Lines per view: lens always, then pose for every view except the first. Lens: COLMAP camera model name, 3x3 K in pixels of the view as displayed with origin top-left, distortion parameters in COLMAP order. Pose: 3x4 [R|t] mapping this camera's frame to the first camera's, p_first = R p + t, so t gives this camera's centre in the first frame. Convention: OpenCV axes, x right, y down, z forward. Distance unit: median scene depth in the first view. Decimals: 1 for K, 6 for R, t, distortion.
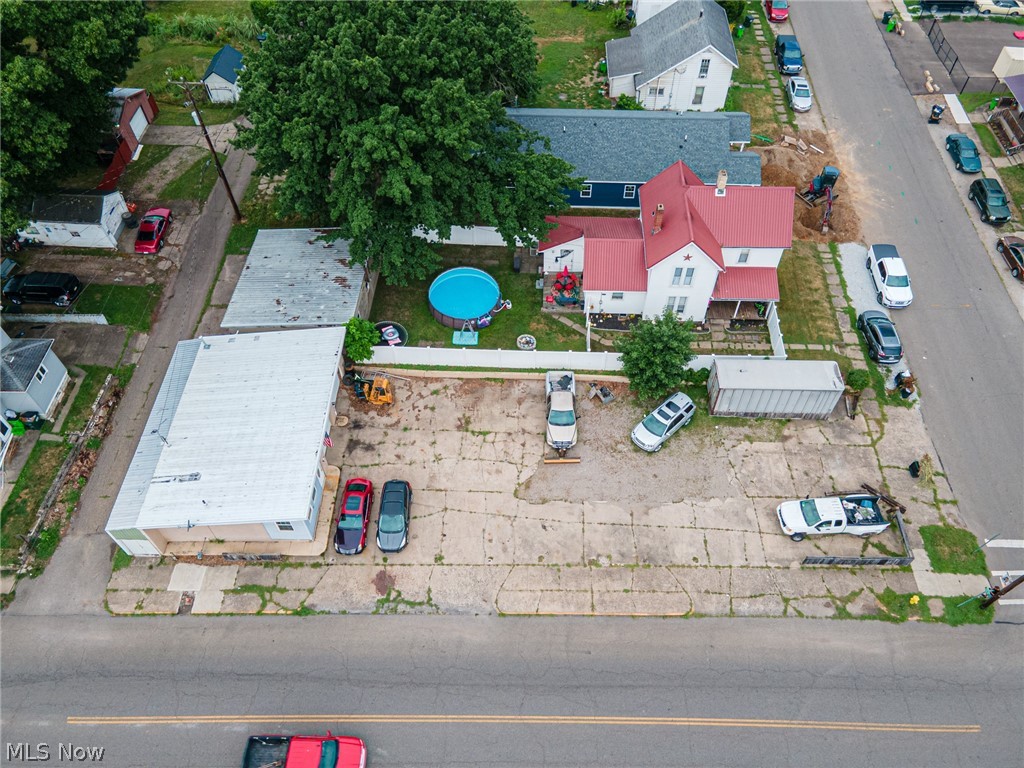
lens RADIAL K [[748.8, 0, 520.1], [0, 748.8, 381.1], [0, 0, 1]] dist [0.031954, 0.017995]
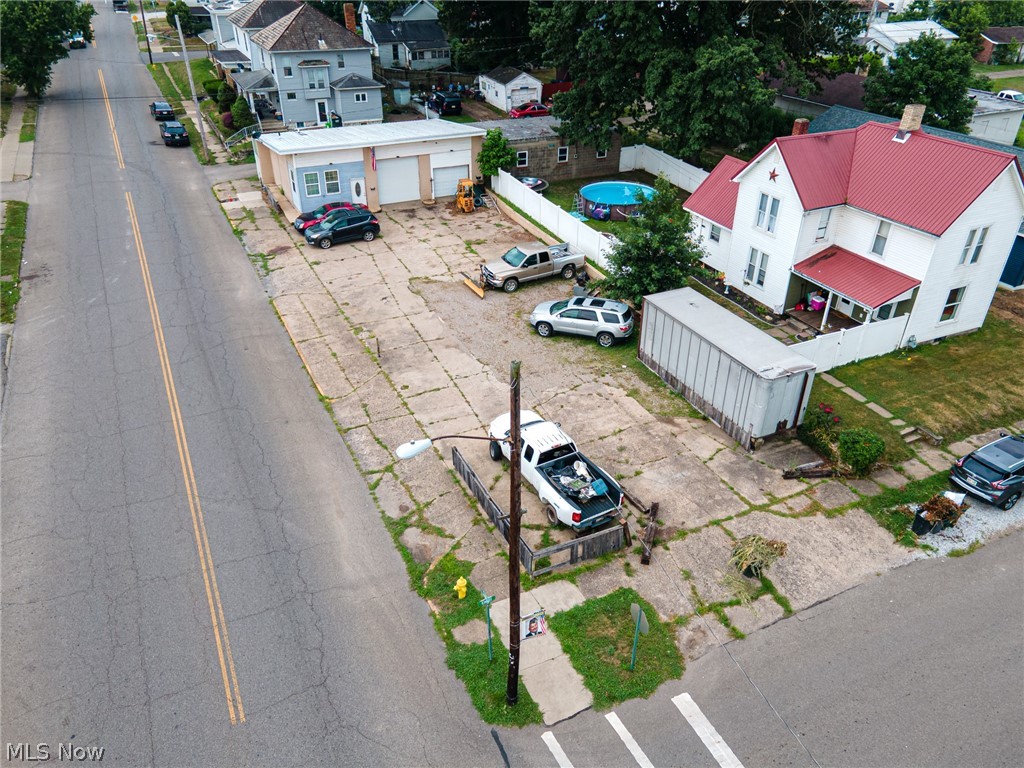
lens RADIAL K [[748.8, 0, 522.8], [0, 748.8, 384.2], [0, 0, 1]] dist [0.031954, 0.017995]
pose [[0.457491, 0.466190, -0.757212, 0.837076], [-0.703322, 0.710758, 0.012658, 0.146000], [0.544096, 0.526773, 0.653047, 0.587886]]
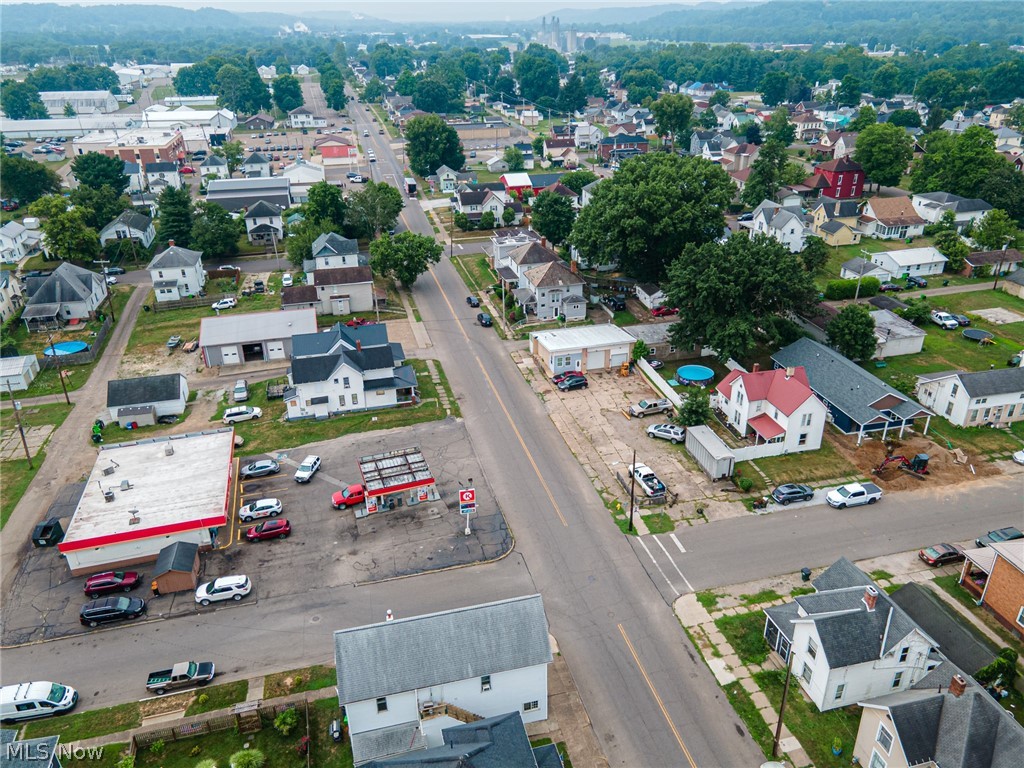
lens RADIAL K [[748.8, 0, 516.9], [0, 748.8, 382.8], [0, 0, 1]] dist [0.031954, 0.017995]
pose [[0.262556, 0.419331, -0.869037, 1.952514], [-0.746138, 0.659306, 0.092706, 0.087389], [0.611835, 0.624081, 0.485984, -0.310878]]
